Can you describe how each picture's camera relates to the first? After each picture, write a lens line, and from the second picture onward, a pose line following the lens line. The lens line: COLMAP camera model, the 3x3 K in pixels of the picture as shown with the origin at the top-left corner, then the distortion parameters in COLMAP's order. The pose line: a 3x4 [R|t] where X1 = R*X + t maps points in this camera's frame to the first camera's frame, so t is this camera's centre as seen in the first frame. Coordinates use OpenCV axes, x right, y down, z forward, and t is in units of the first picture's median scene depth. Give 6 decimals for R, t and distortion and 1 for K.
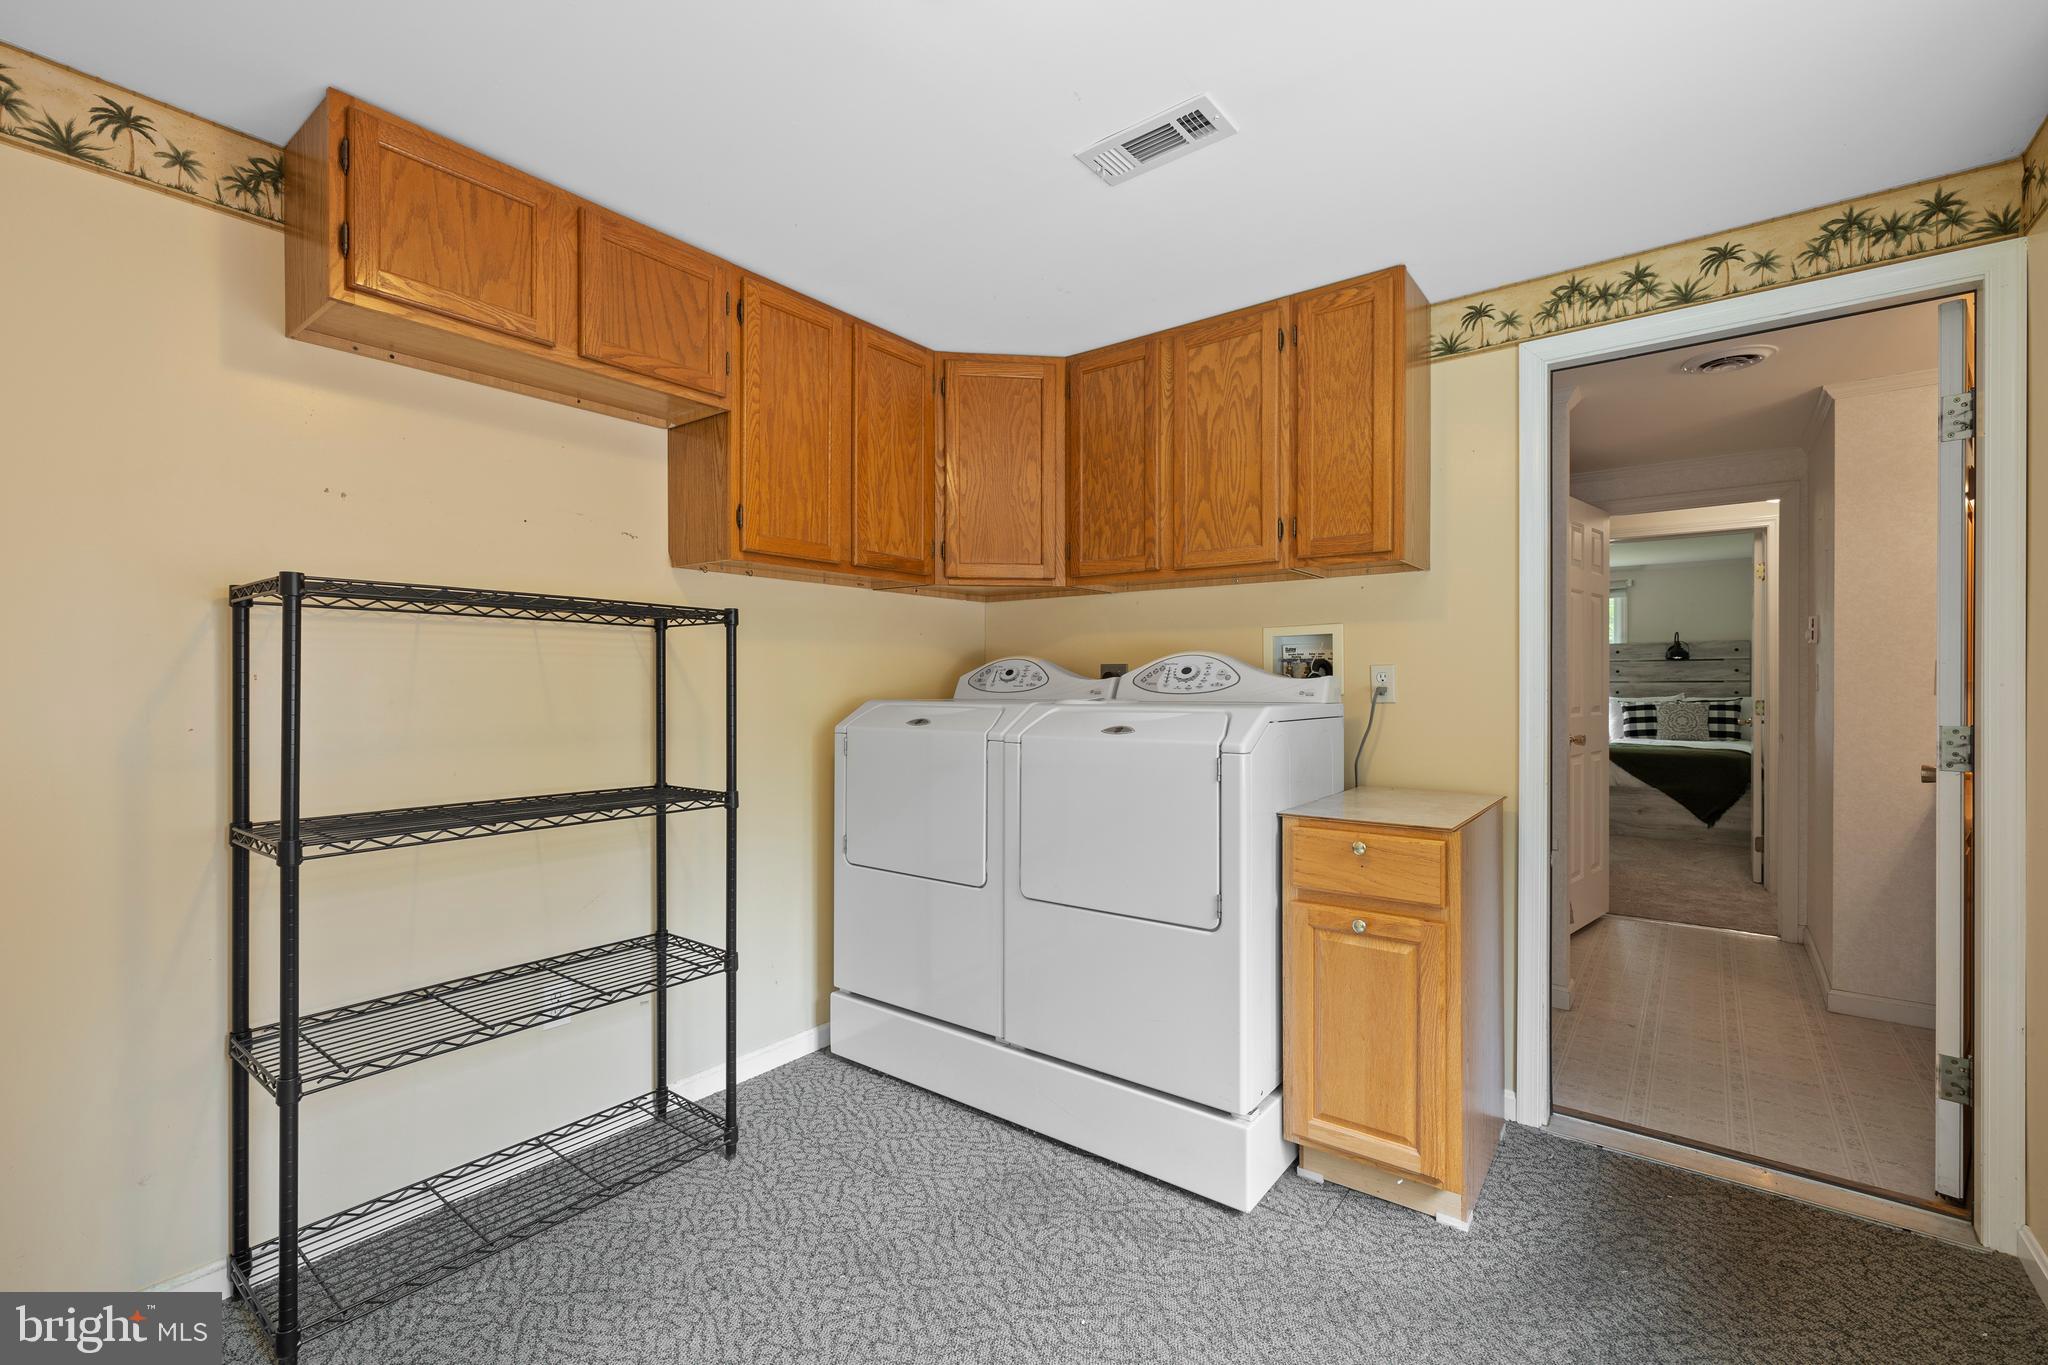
lens RADIAL K [[884.6, 0, 1024.0], [0, 884.6, 682.5], [0, 0, 1]] dist [0.001245, 0.000097]
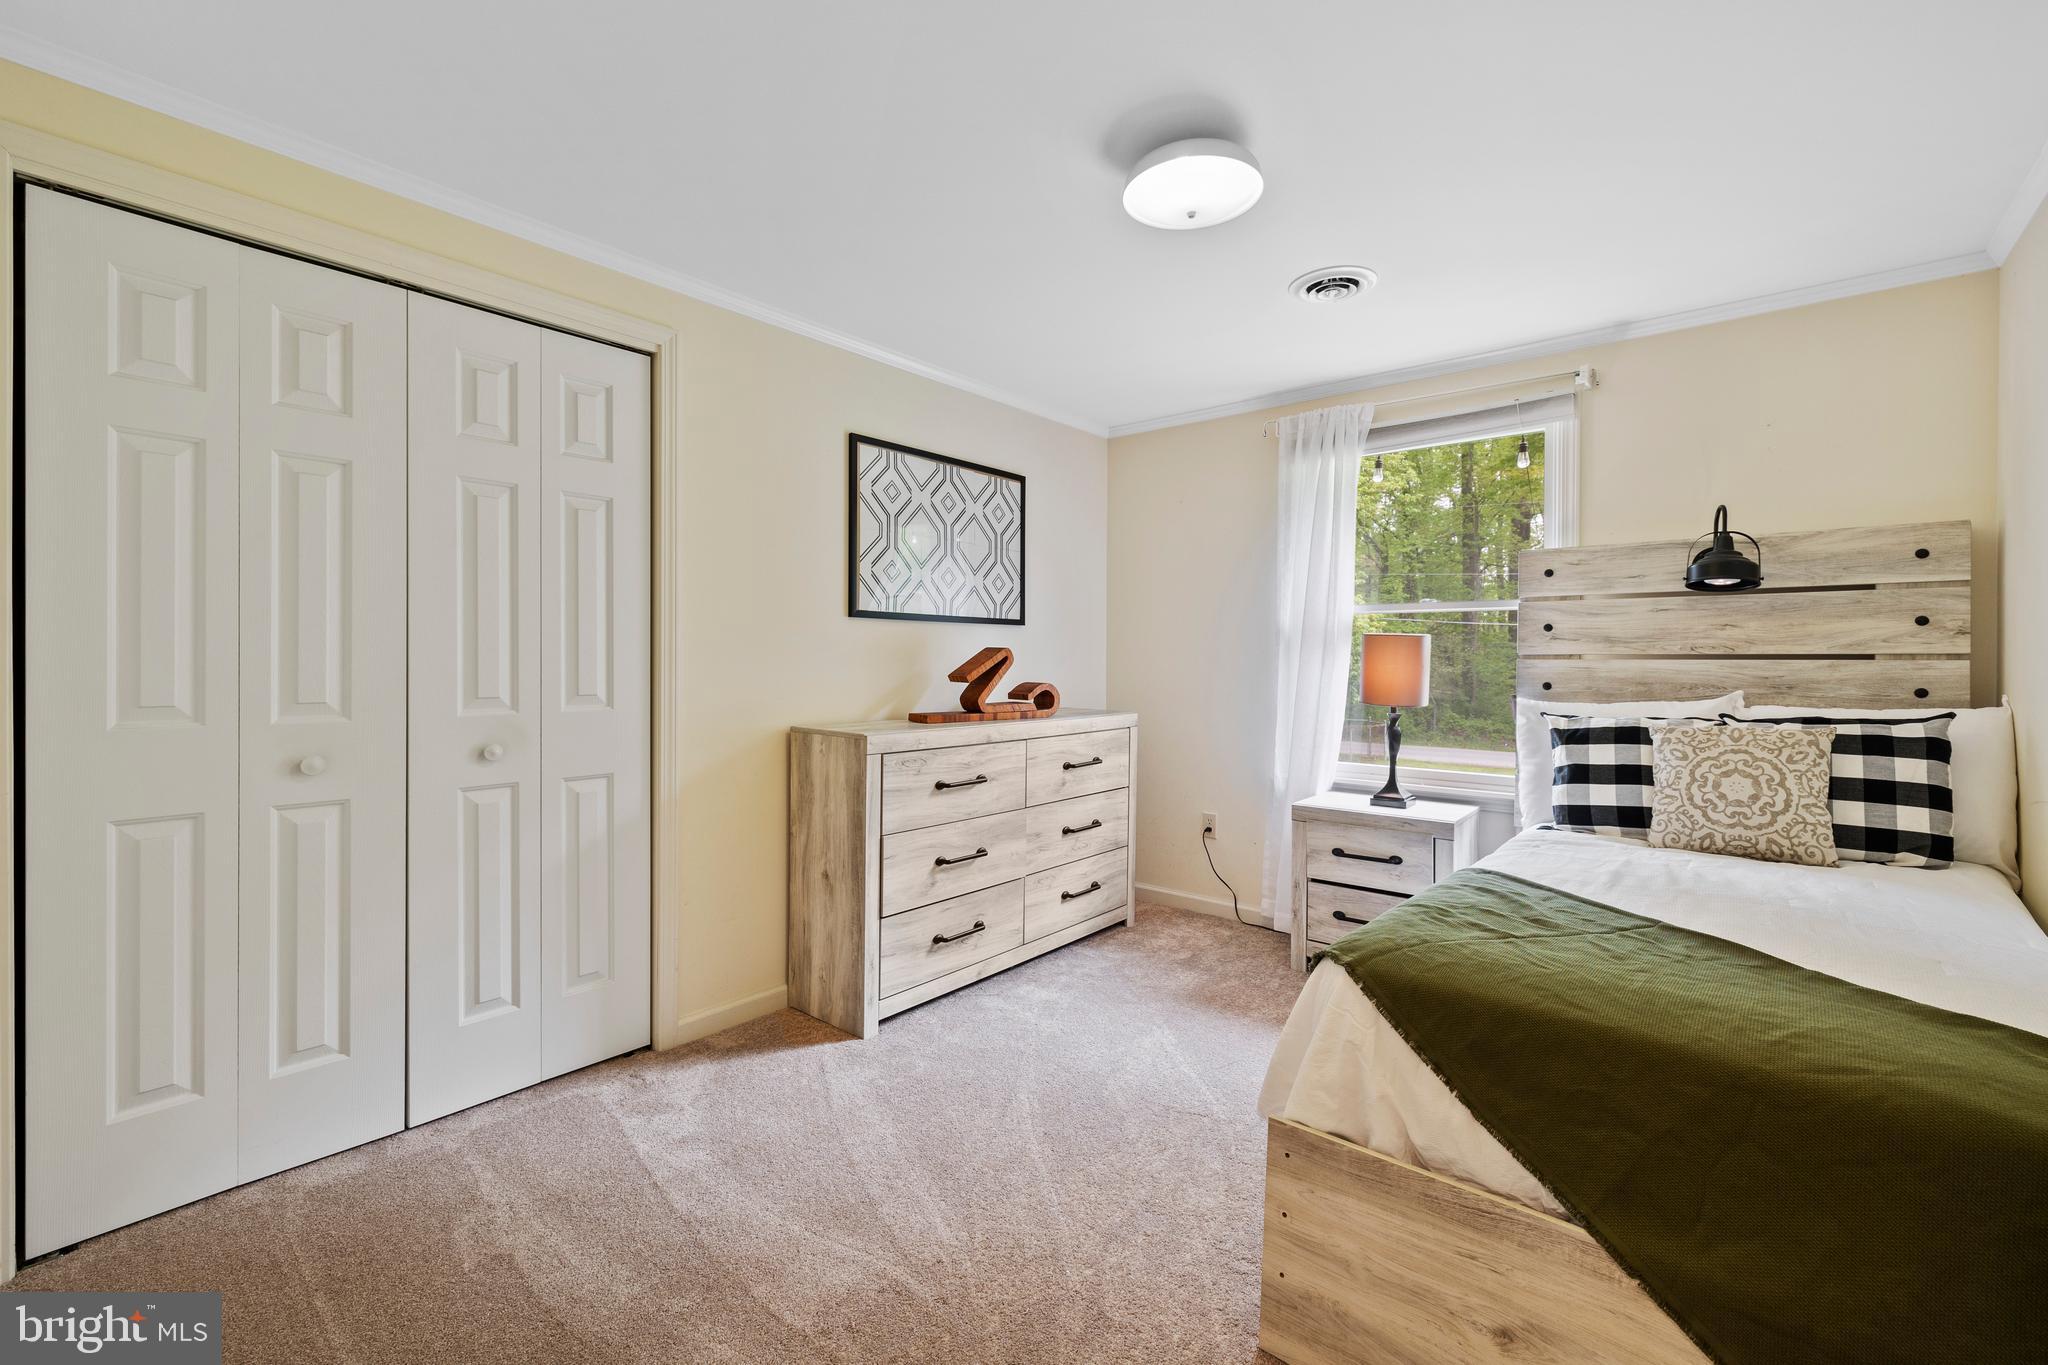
lens RADIAL K [[862.7, 0, 1019.4], [0, 862.7, 668.3], [0, 0, 1]] dist [-0.001555, -0.000142]
pose [[0.998839, 0.011186, -0.046860, 0.507348], [-0.010986, 0.999929, 0.004523, 0.004869], [0.046907, -0.004003, 0.998891, 0.688171]]
